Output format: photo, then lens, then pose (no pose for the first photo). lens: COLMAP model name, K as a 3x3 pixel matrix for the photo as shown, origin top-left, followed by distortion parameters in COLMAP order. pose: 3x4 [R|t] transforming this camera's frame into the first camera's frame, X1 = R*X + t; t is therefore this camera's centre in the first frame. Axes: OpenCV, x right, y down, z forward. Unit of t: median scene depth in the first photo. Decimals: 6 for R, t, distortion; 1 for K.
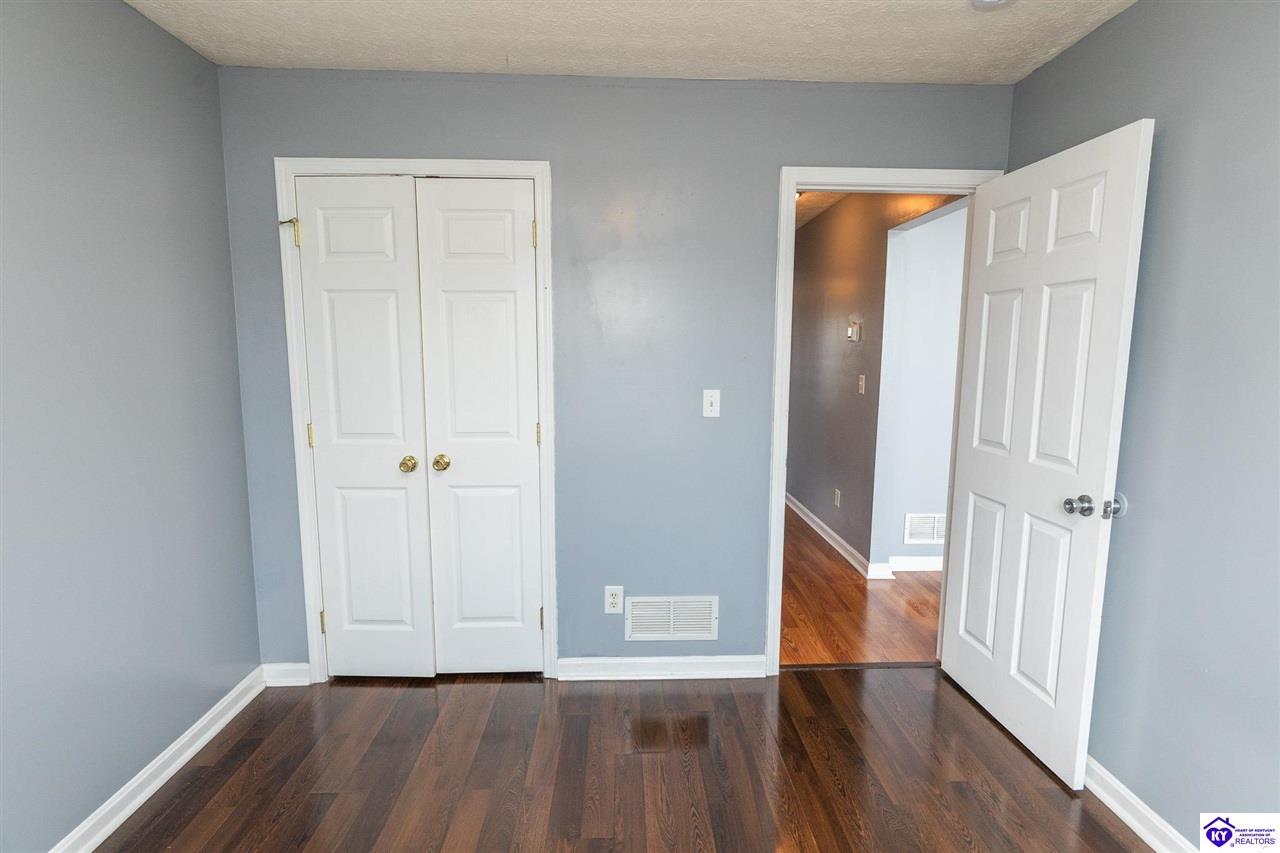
lens RADIAL K [[626.2, 0, 643.9], [0, 626.2, 428.4], [0, 0, 1]] dist [-0.000089, 0.002834]
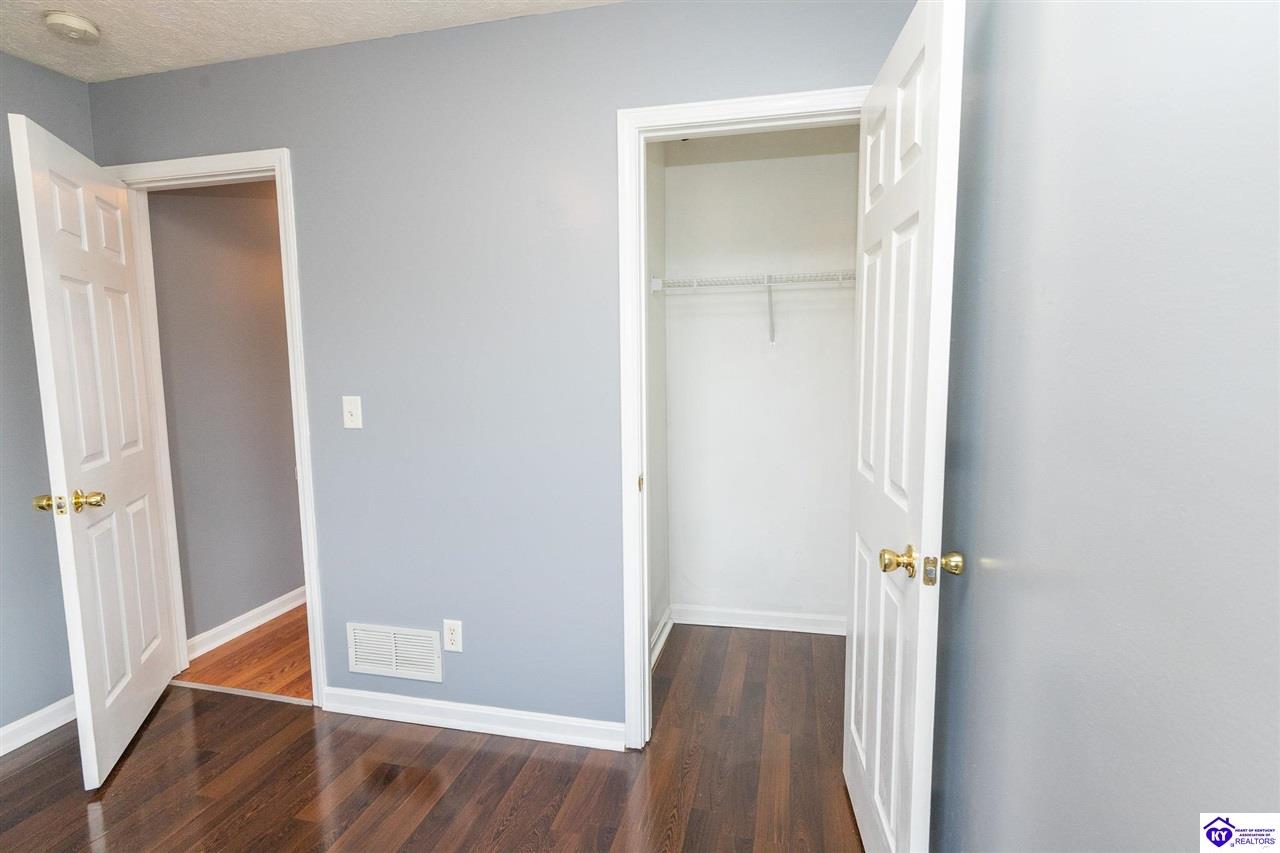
lens RADIAL K [[626.2, 0, 645.6], [0, 626.2, 422.4], [0, 0, 1]] dist [-0.000089, 0.002834]
pose [[0.958535, 0.010988, -0.284763, 0.632897], [-0.011844, 0.999929, -0.001285, -0.026631], [0.284728, 0.004604, 0.958597, 0.245599]]
